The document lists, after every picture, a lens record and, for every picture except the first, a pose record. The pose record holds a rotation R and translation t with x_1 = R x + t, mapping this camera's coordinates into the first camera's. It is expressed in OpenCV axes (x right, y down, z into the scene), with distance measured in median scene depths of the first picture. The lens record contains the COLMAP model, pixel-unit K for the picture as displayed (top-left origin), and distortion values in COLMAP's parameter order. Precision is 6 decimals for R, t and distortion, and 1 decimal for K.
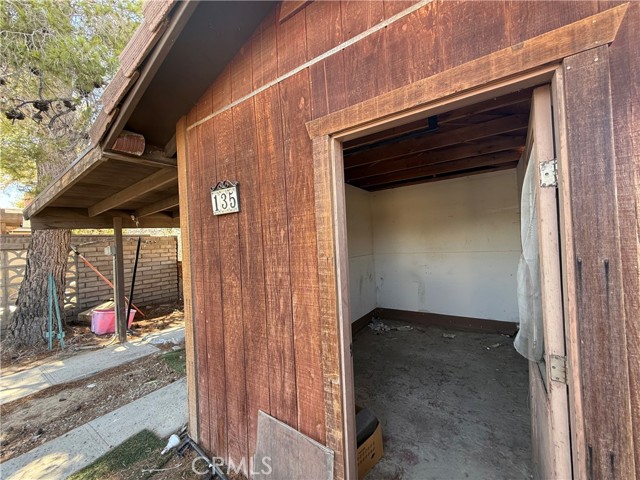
lens RADIAL K [[255.1, 0, 319.7], [0, 255.1, 240.0], [0, 0, 1]] dist [0.000724, -0.000458]
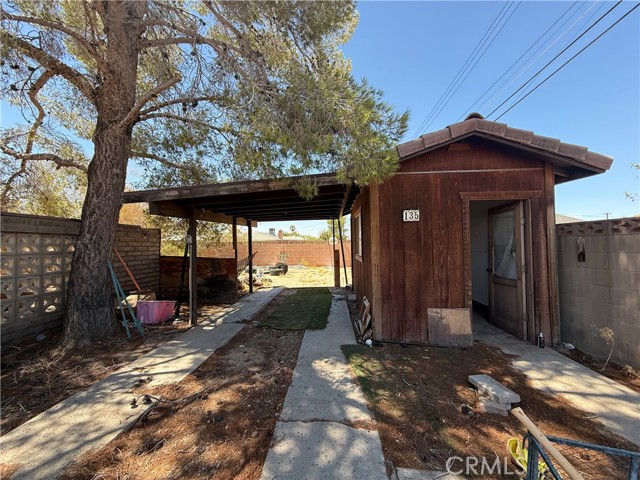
lens RADIAL K [[255.1, 0, 320.7], [0, 255.1, 240.4], [0, 0, 1]] dist [0.000724, -0.000458]
pose [[0.859788, 0.045553, 0.508616, -2.968127], [-0.032081, 0.998864, -0.035229, 0.222190], [-0.509643, 0.013972, 0.860273, -0.649427]]
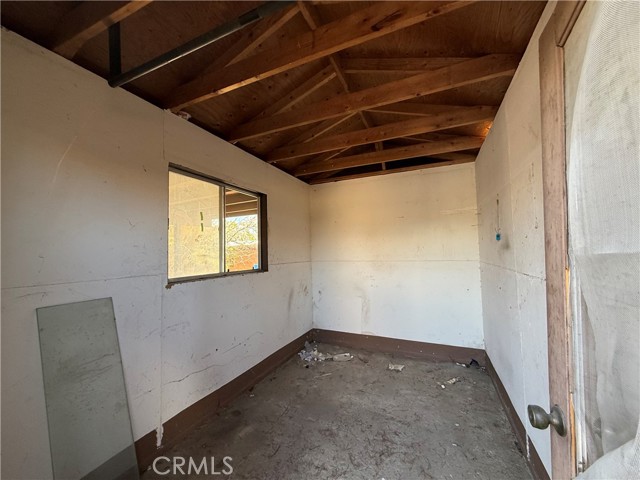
lens RADIAL K [[255.1, 0, 320.9], [0, 255.1, 239.1], [0, 0, 1]] dist [0.000724, -0.000458]
pose [[0.985457, 0.042401, 0.164549, 0.110901], [-0.034926, 0.998234, -0.048061, 0.023919], [-0.166297, 0.041615, 0.985197, 0.206584]]
